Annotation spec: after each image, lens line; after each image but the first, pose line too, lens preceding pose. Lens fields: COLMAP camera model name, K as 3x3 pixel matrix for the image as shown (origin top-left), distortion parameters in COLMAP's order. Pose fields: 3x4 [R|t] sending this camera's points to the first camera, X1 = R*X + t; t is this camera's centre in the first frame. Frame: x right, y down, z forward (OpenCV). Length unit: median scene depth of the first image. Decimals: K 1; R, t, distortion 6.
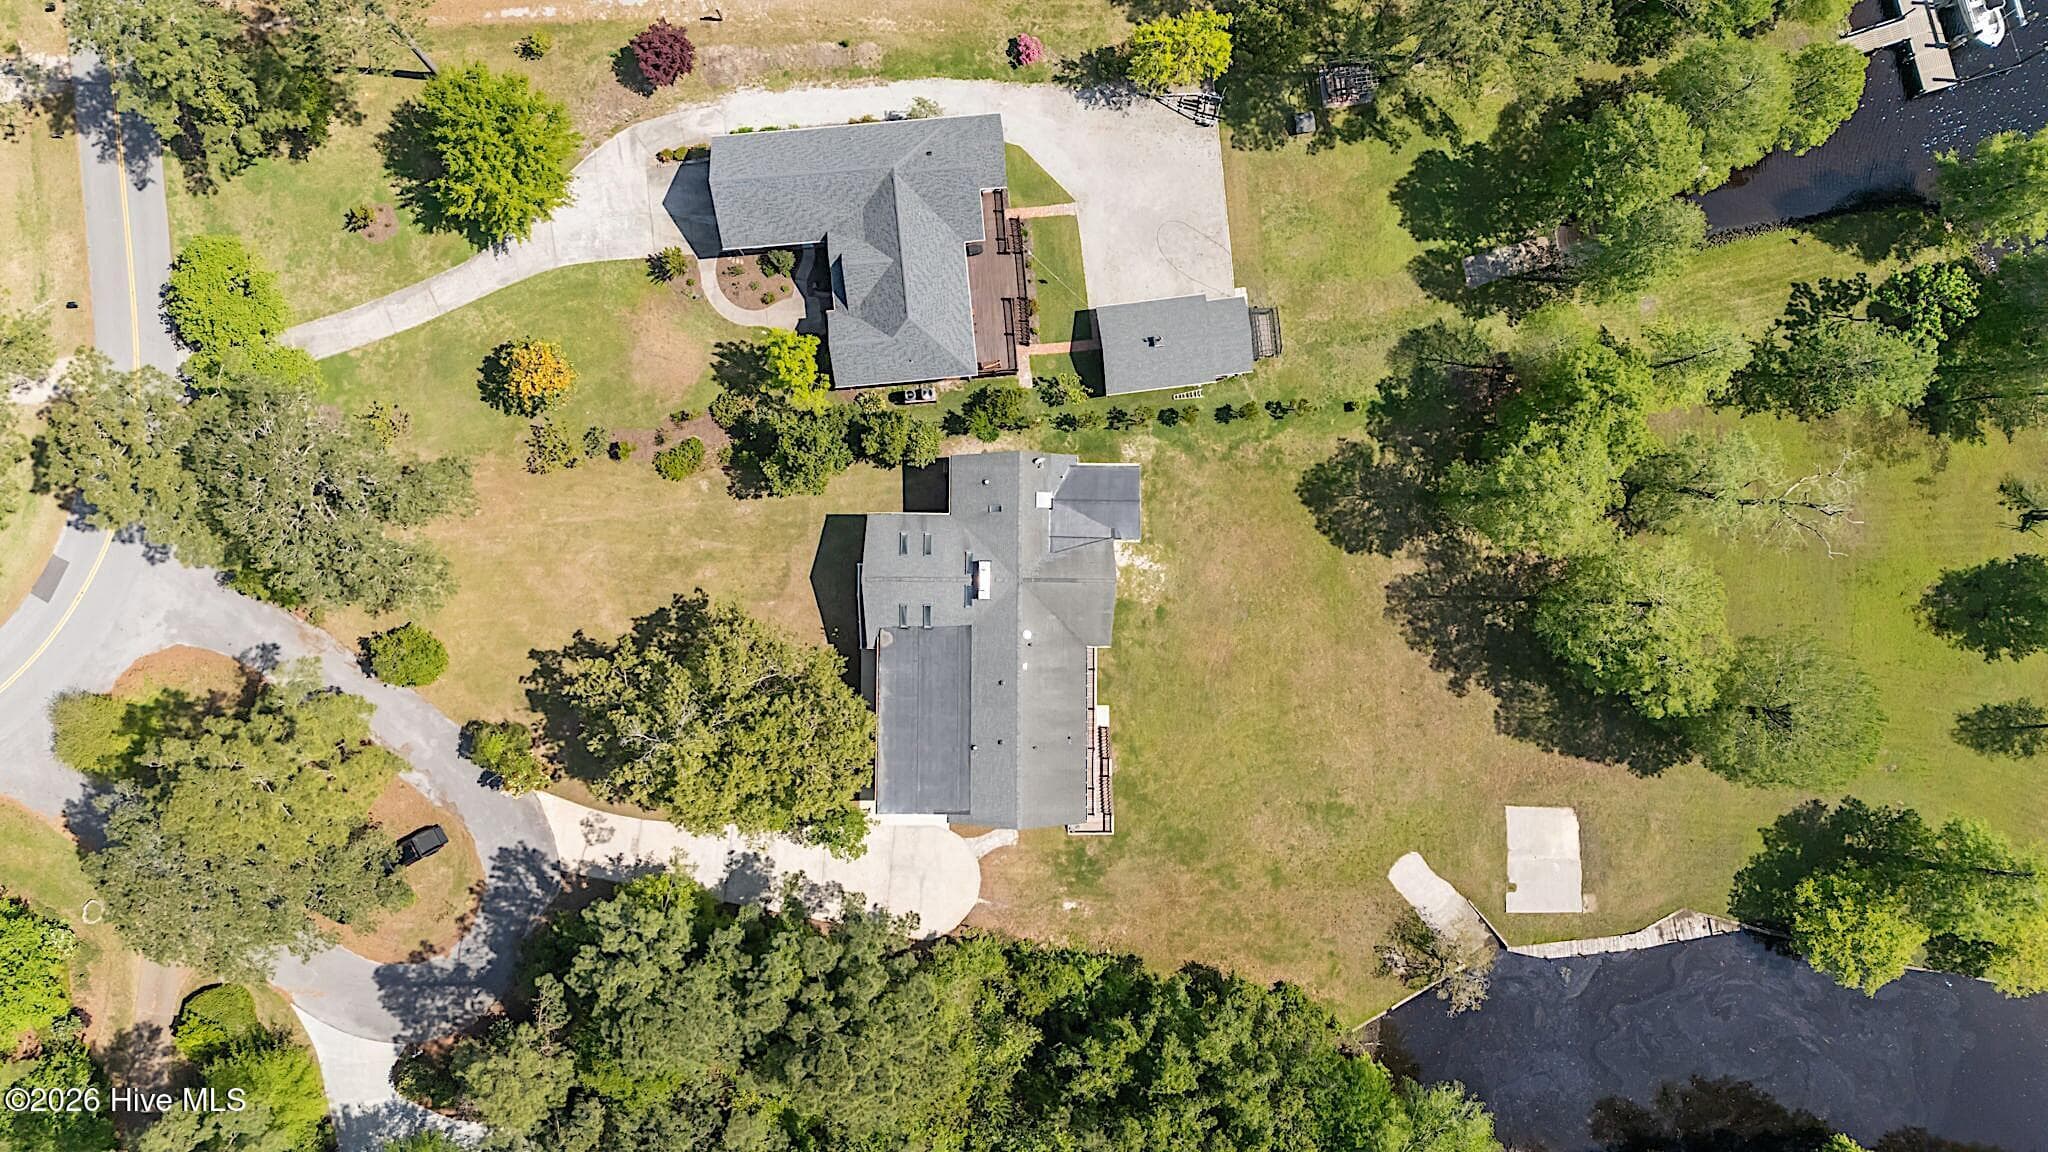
lens RADIAL K [[1510.1, 0, 1024.0], [0, 1510.1, 576.0], [0, 0, 1]] dist [0.050670, -0.074497]
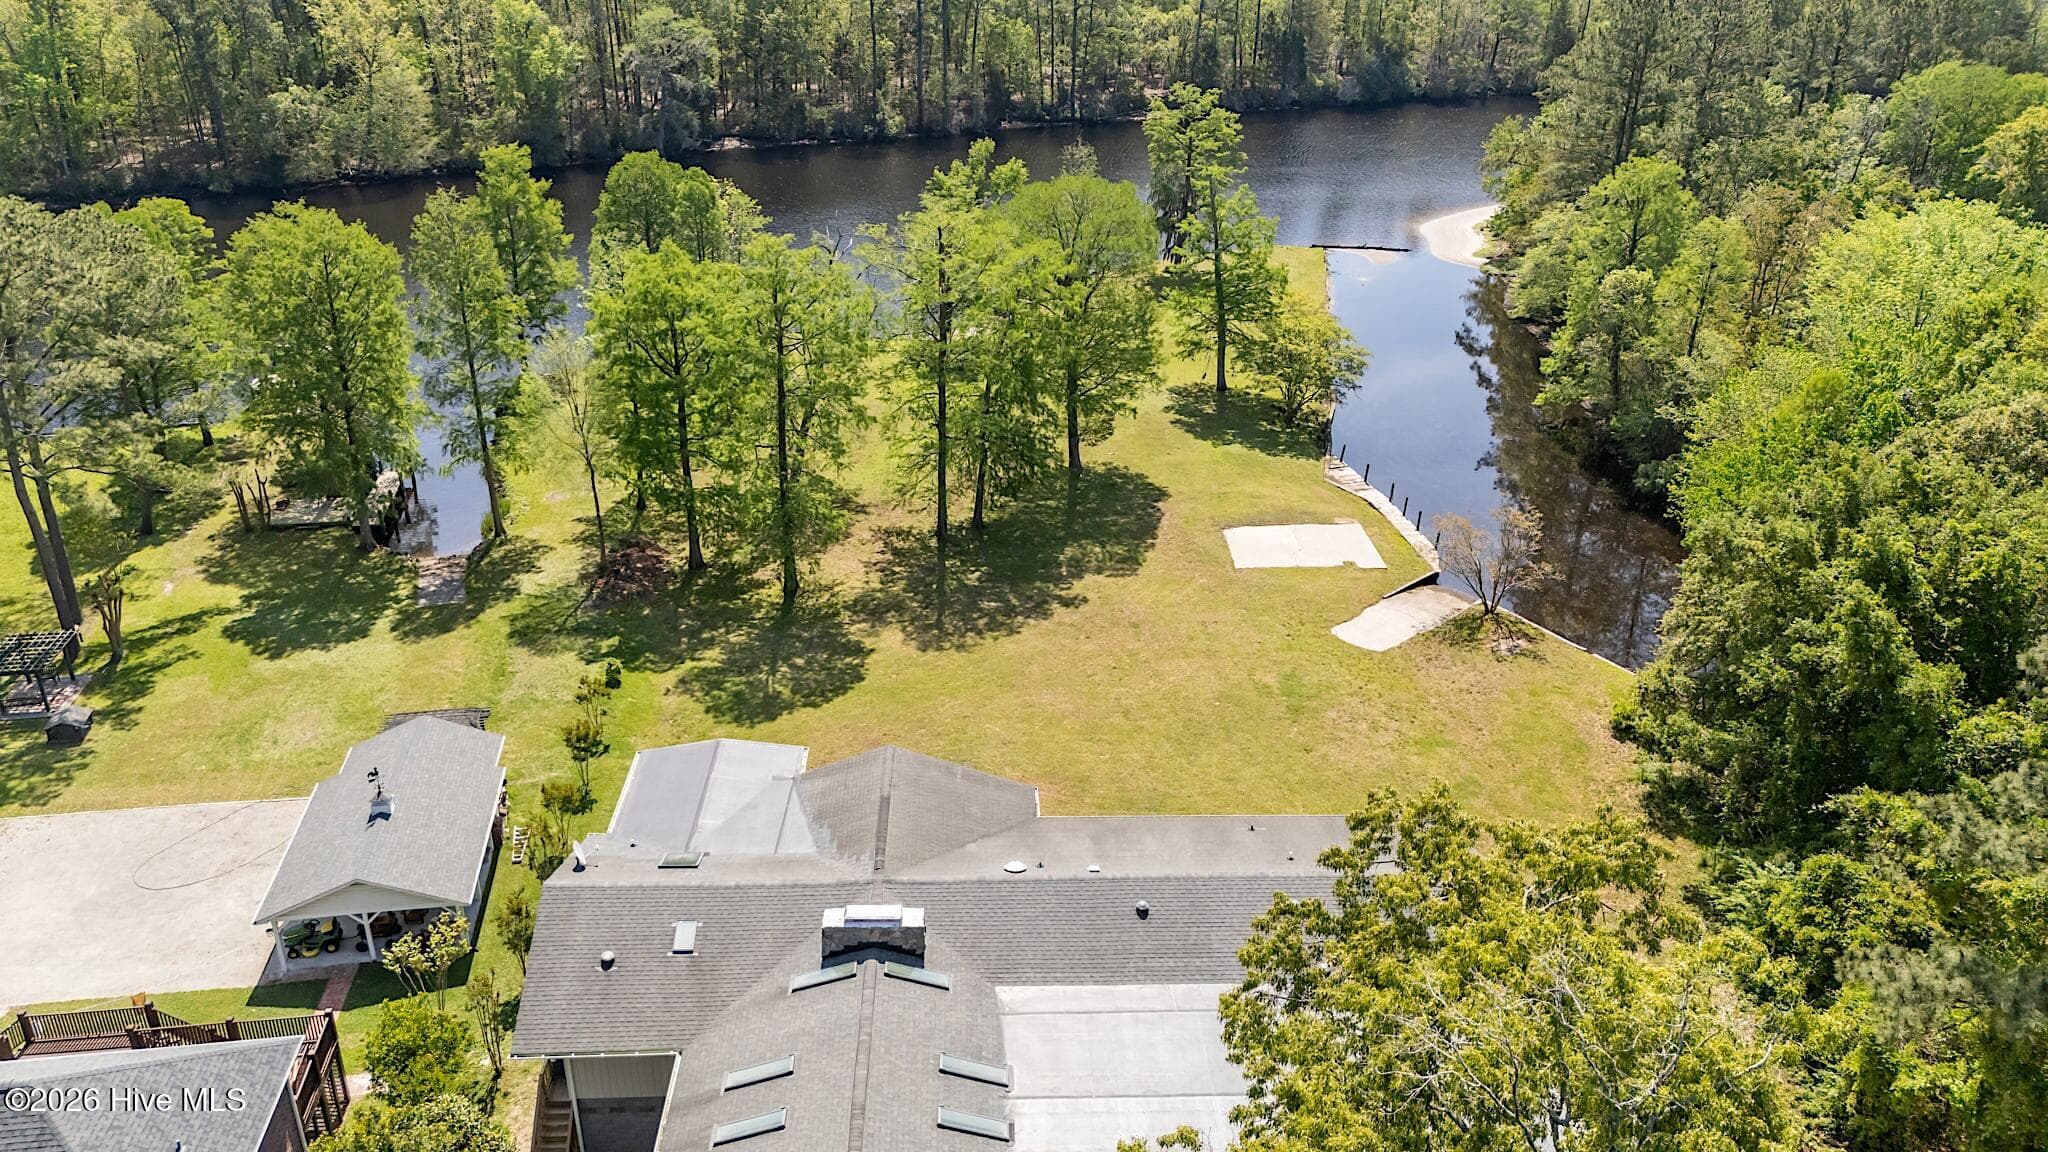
lens RADIAL K [[1510.1, 0, 1024.0], [0, 1510.1, 576.0], [0, 0, 1]] dist [0.050670, -0.074497]
pose [[-0.043747, -0.459585, 0.887056, -0.296282], [0.998893, -0.004734, 0.046810, 0.020324], [-0.017313, 0.888121, 0.459283, 0.689071]]
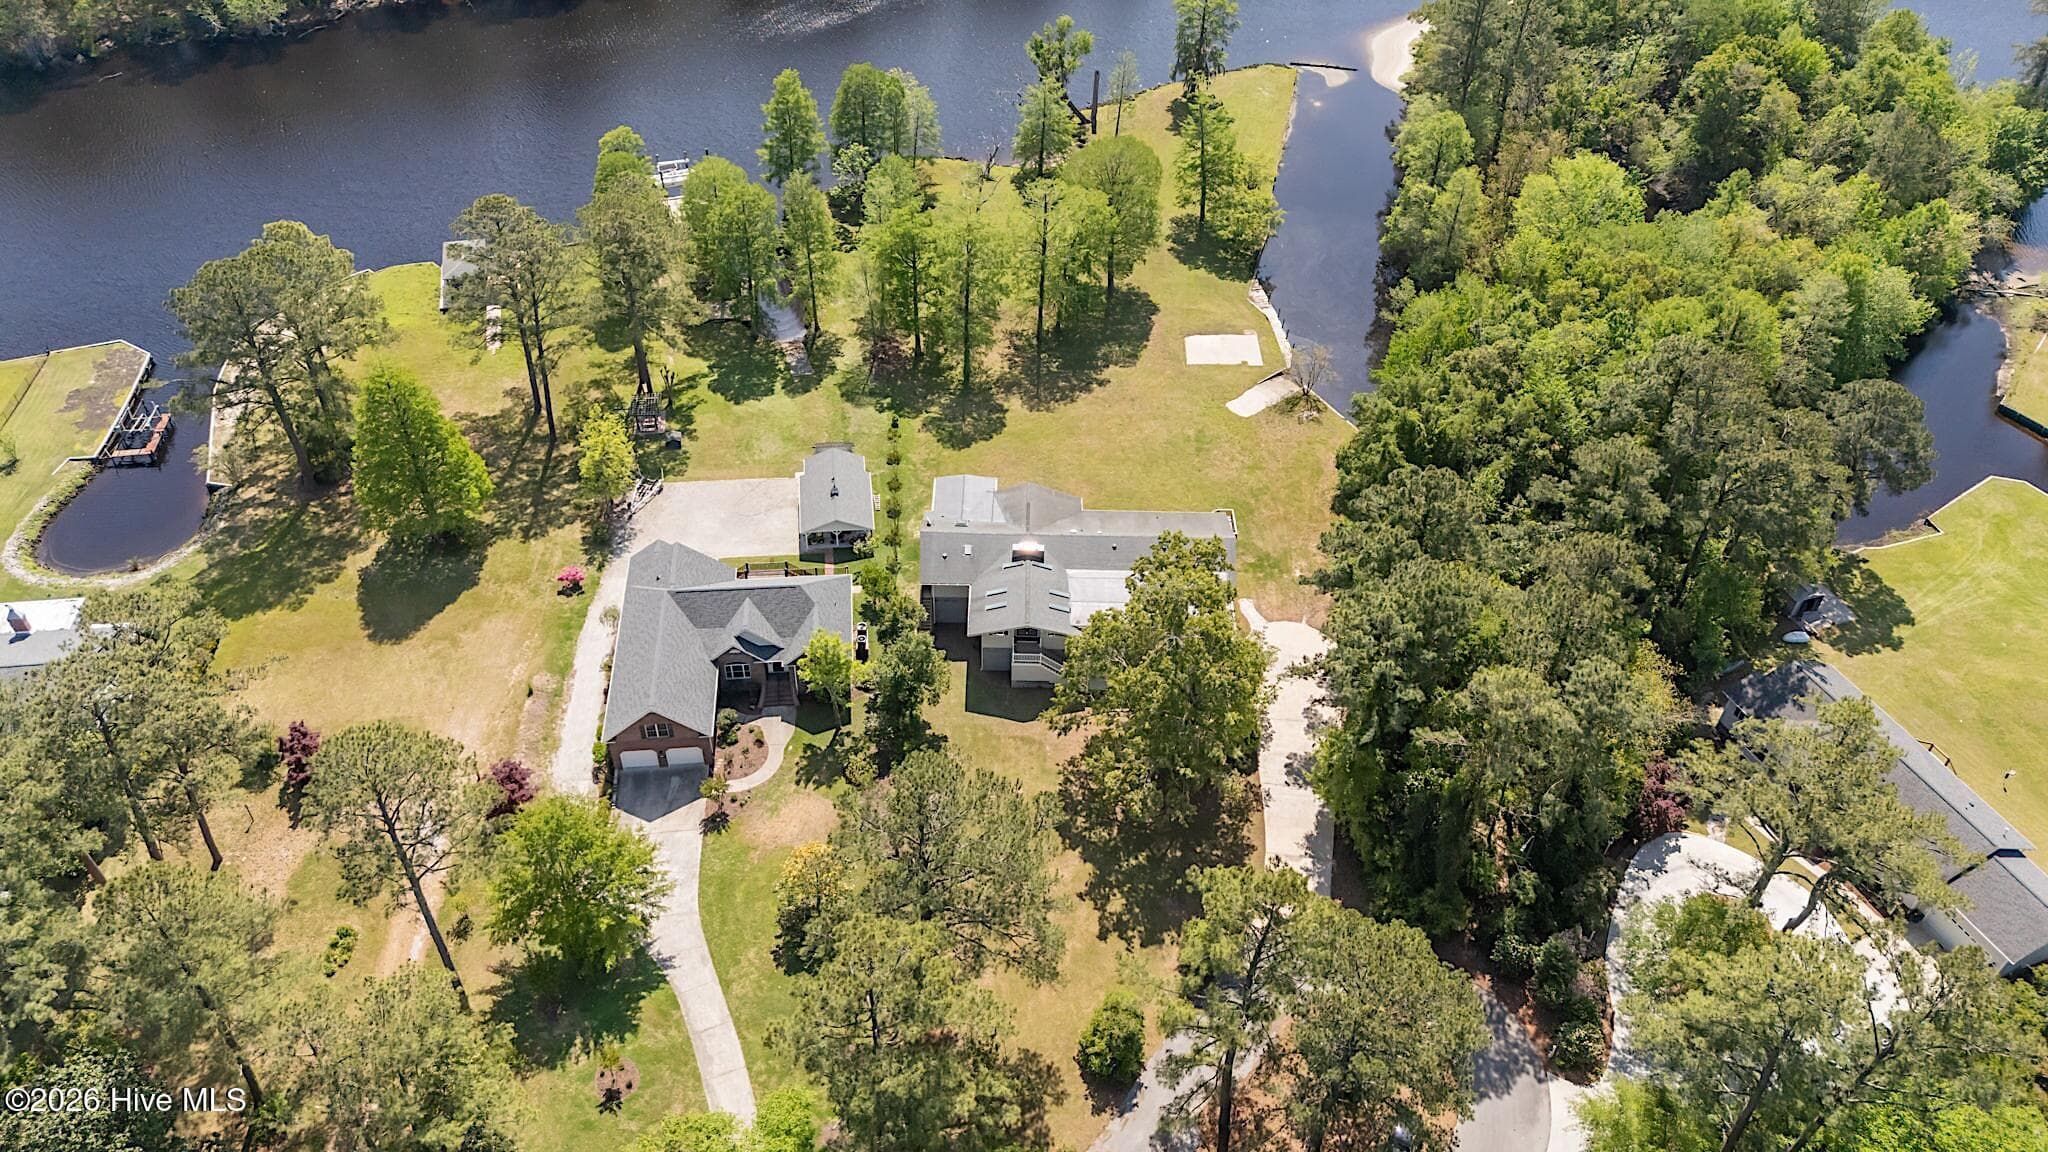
lens RADIAL K [[1510.1, 0, 1024.0], [0, 1510.1, 576.0], [0, 0, 1]] dist [0.050670, -0.074497]
pose [[0.003167, -0.697219, 0.716851, -0.820585], [0.999443, 0.026023, 0.020894, -0.023073], [-0.033222, 0.716386, 0.696913, 0.172660]]
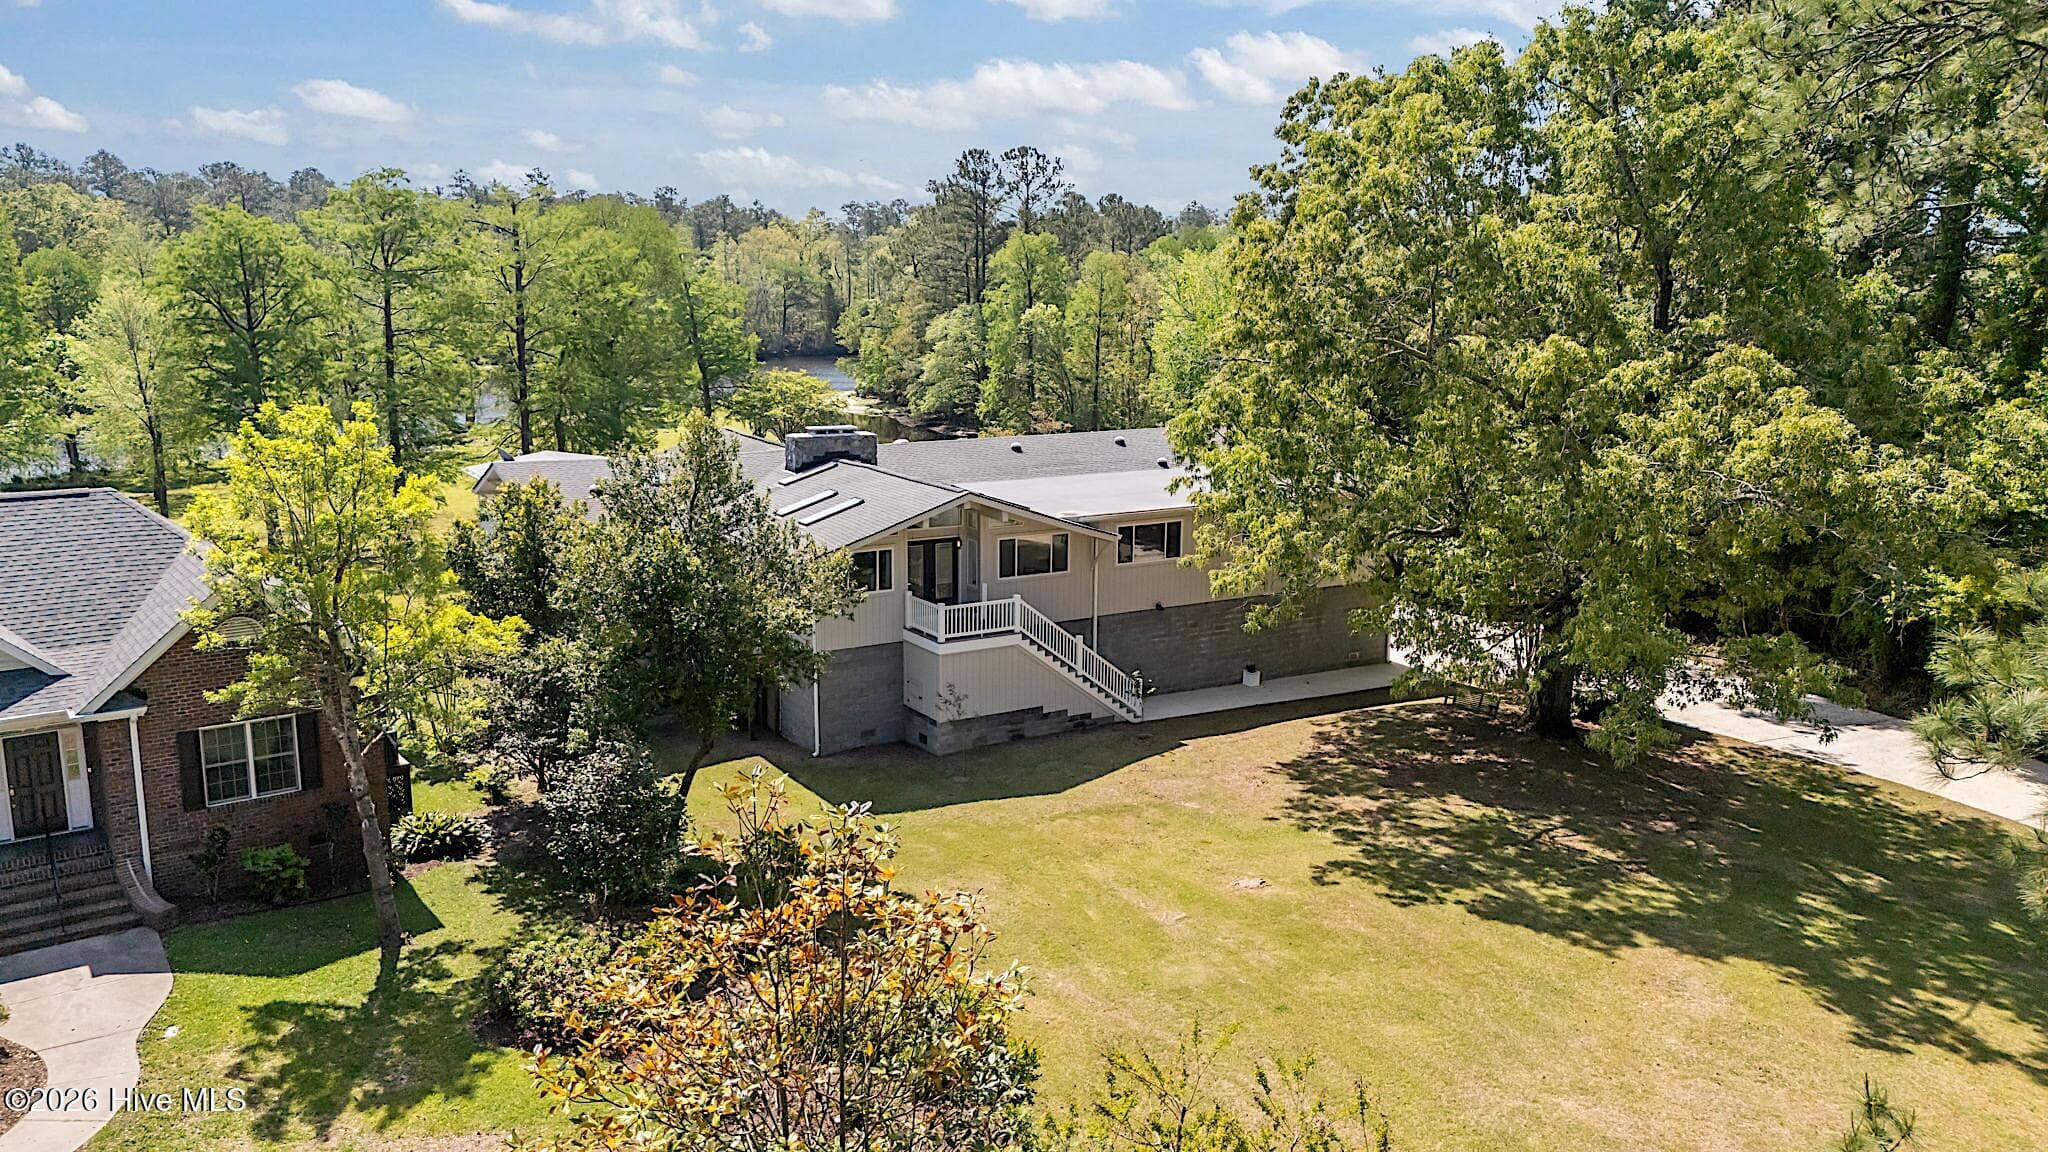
lens RADIAL K [[1510.1, 0, 1024.0], [0, 1510.1, 576.0], [0, 0, 1]] dist [0.050670, -0.074497]
pose [[-0.519642, -0.211103, 0.827893, -0.381519], [0.853576, -0.086138, 0.513798, -0.159594], [-0.037152, 0.973661, 0.224953, 0.866658]]
